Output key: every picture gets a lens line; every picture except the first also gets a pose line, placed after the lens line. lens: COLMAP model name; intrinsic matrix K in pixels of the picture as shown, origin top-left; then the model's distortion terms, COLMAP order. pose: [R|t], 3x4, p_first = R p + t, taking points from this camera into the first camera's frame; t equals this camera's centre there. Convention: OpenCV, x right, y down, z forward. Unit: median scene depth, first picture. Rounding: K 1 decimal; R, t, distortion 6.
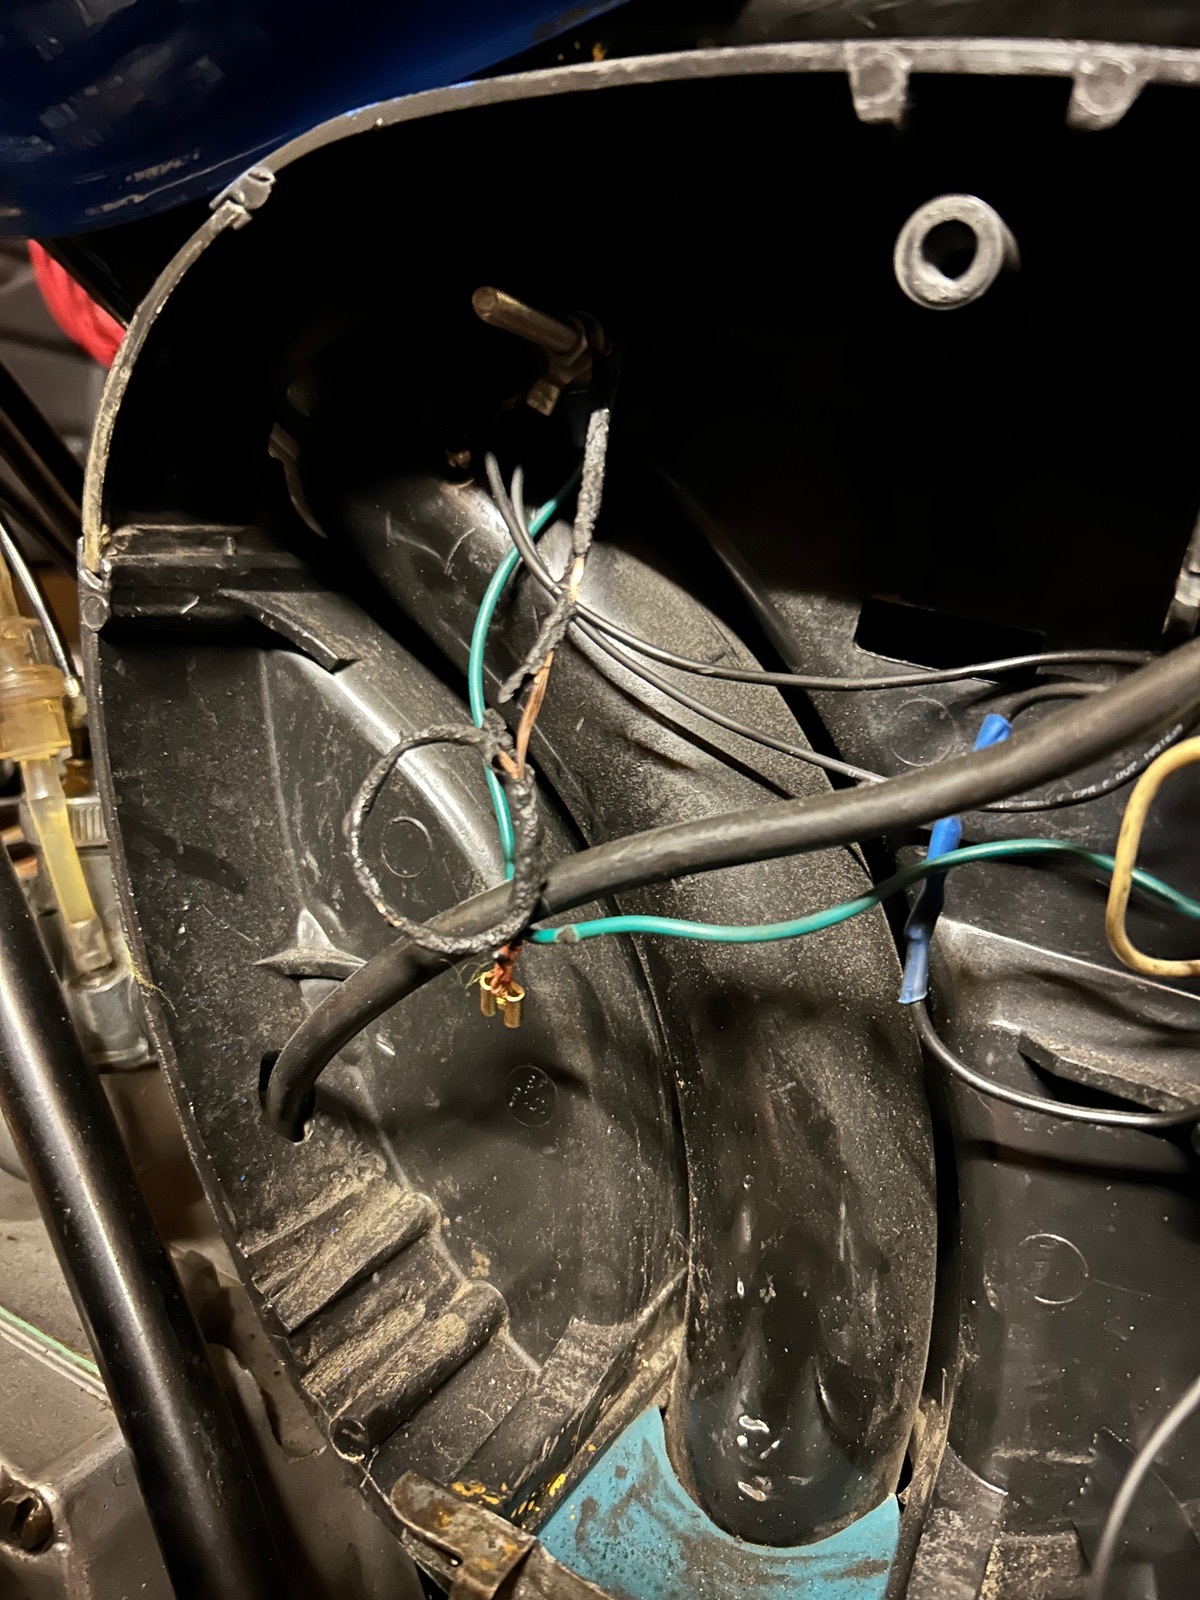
lens RADIAL K [[1251.1, 0, 580.9], [0, 1251.1, 795.5], [0, 0, 1]] dist [-0.021269, -0.008879]
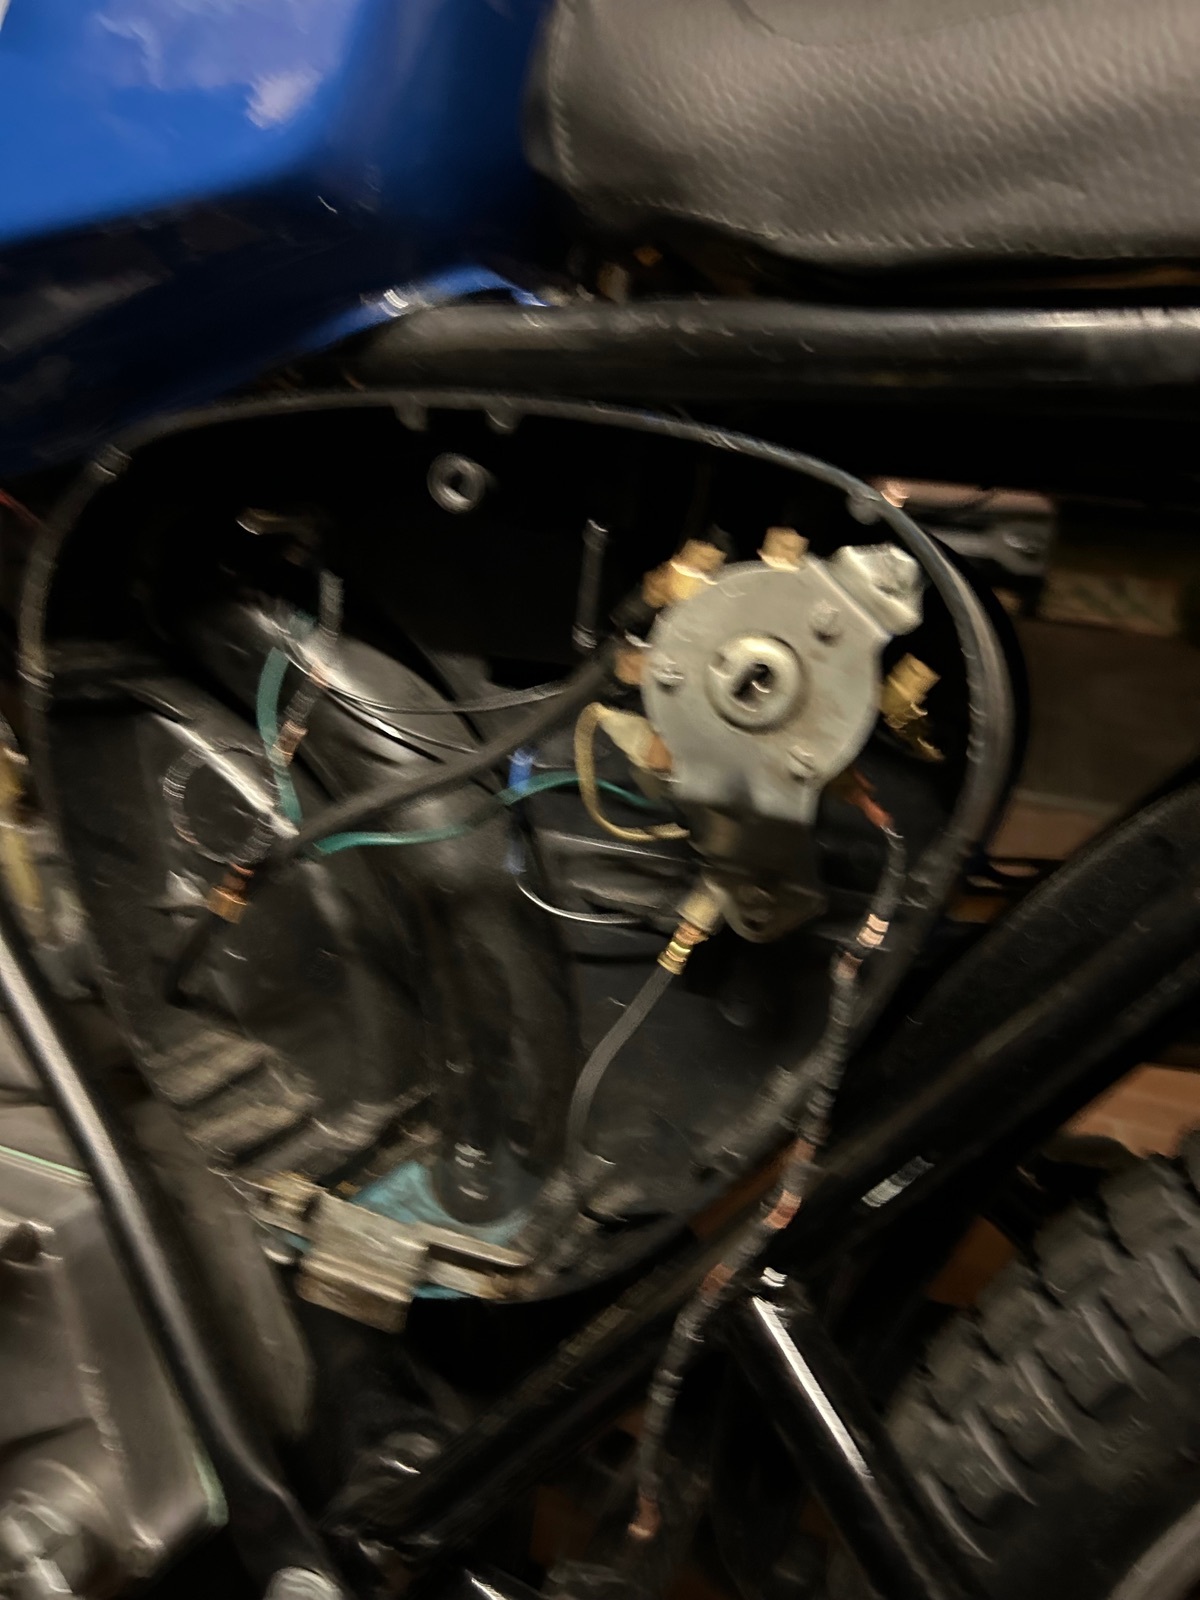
lens RADIAL K [[1264.5, 0, 579.3], [0, 1264.5, 786.7], [0, 0, 1]] dist [-0.030038, -0.001376]
pose [[0.993955, -0.086464, 0.067651, 0.214146], [0.090696, 0.993934, -0.062212, 0.141168], [-0.061862, 0.067971, 0.995768, -0.723547]]
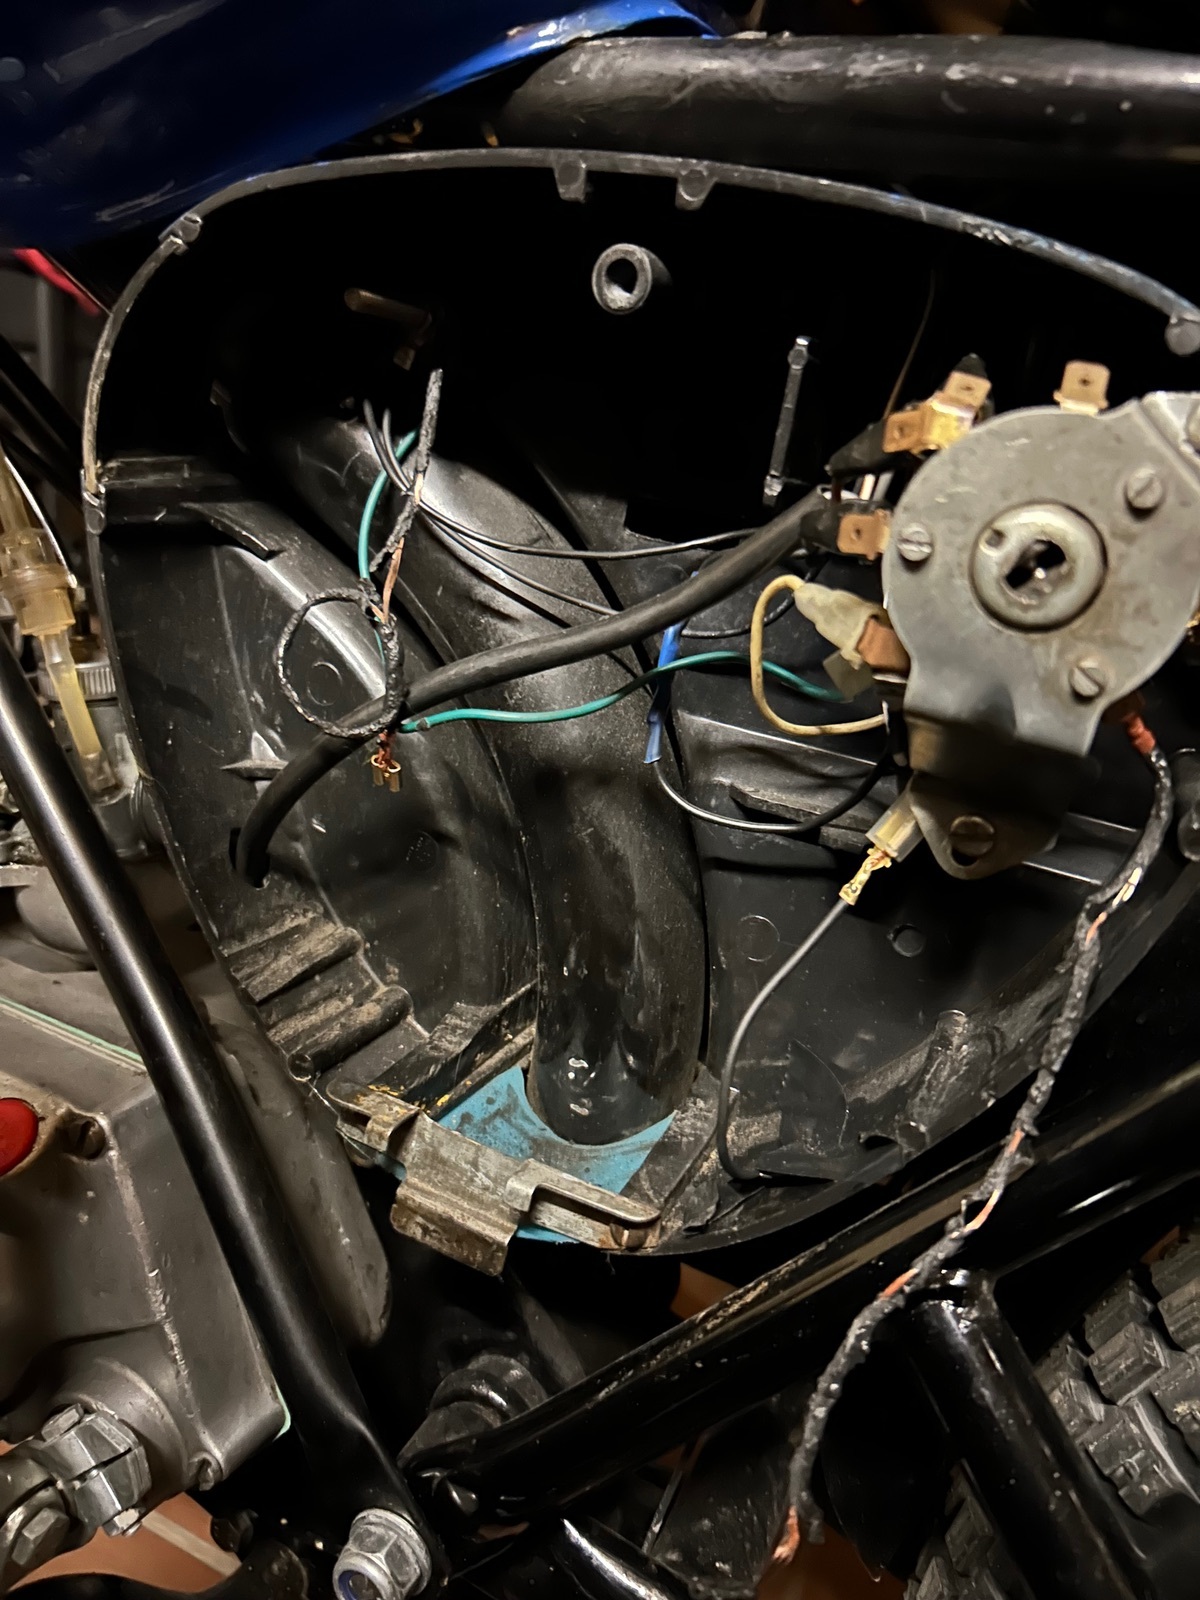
lens RADIAL K [[1246.5, 0, 600.0], [0, 1246.5, 800.0], [0, 0, 1]] dist [0.004209, -0.056316]
pose [[0.998766, -0.037042, 0.033086, 0.127999], [0.034167, 0.995914, 0.083595, 0.069869], [-0.036047, -0.082362, 0.995950, -0.458056]]
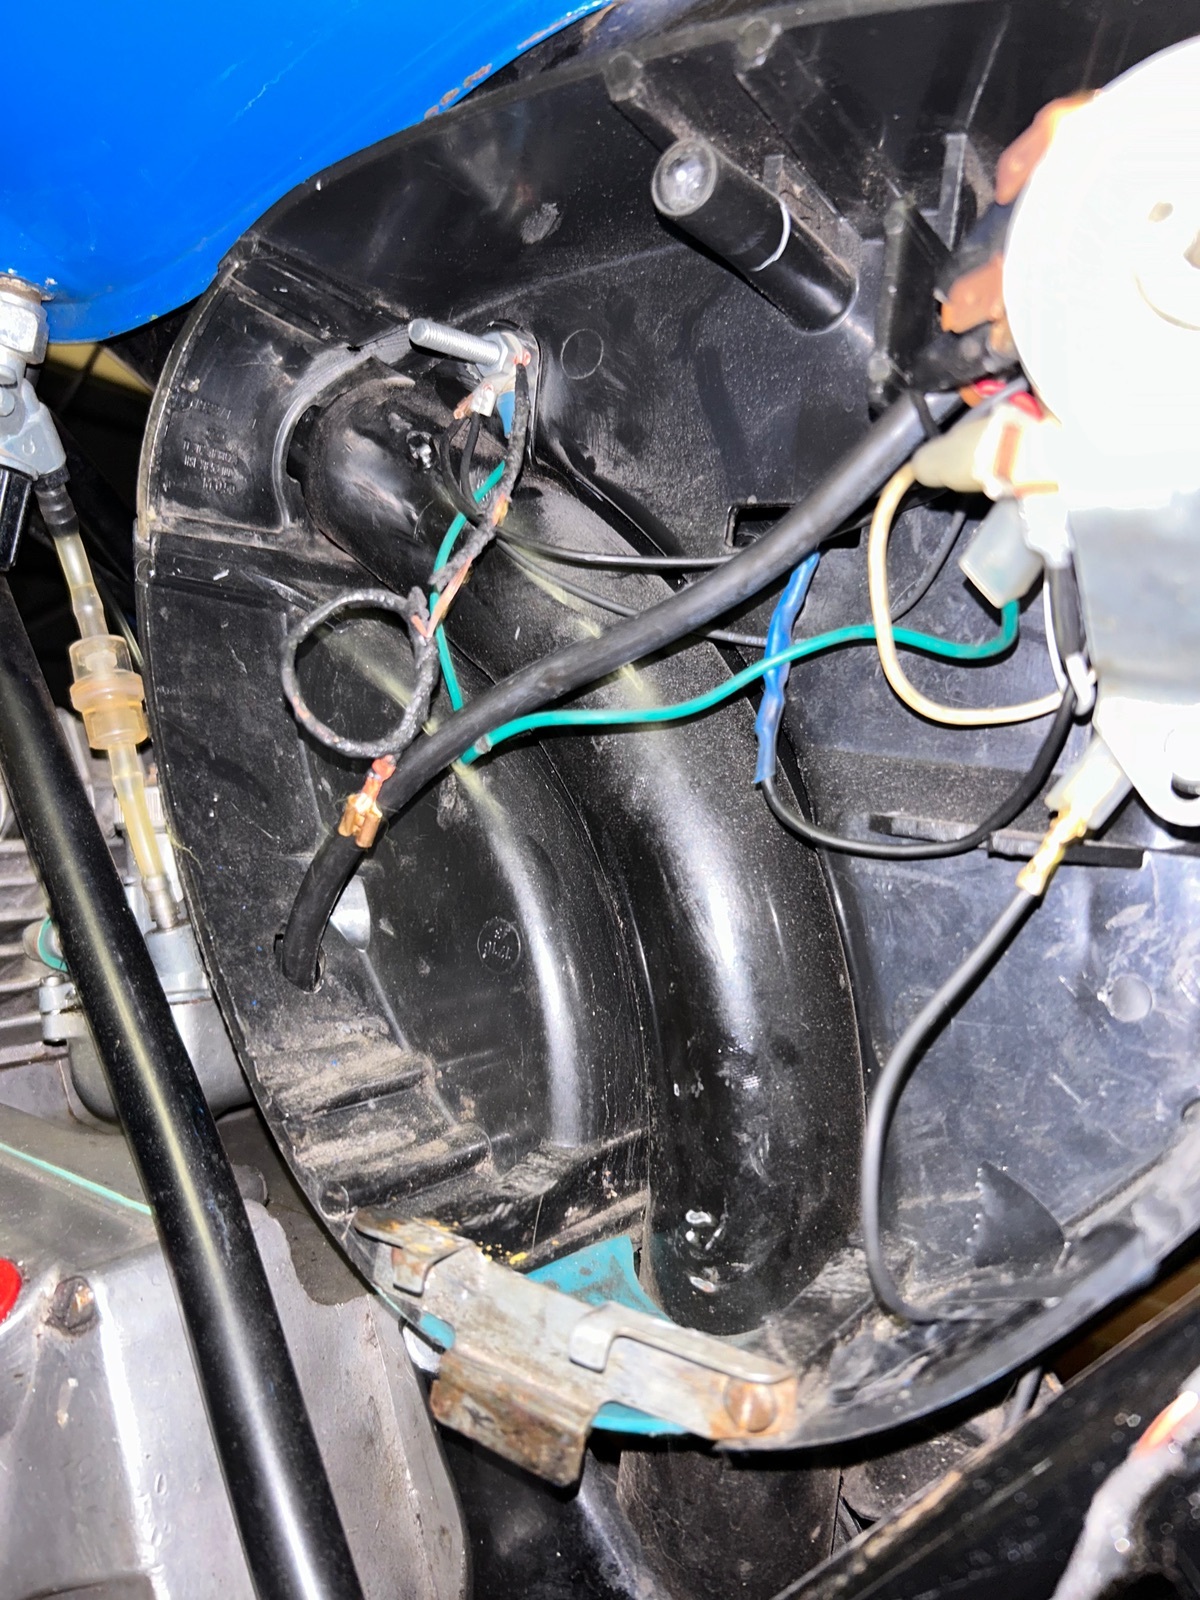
lens RADIAL K [[1246.5, 0, 600.0], [0, 1246.5, 800.0], [0, 0, 1]] dist [0.004209, -0.056316]
pose [[0.991510, -0.075071, -0.106174, 0.199491], [0.053317, 0.979431, -0.194610, 0.352141], [0.118600, 0.187297, 0.975117, -0.179301]]
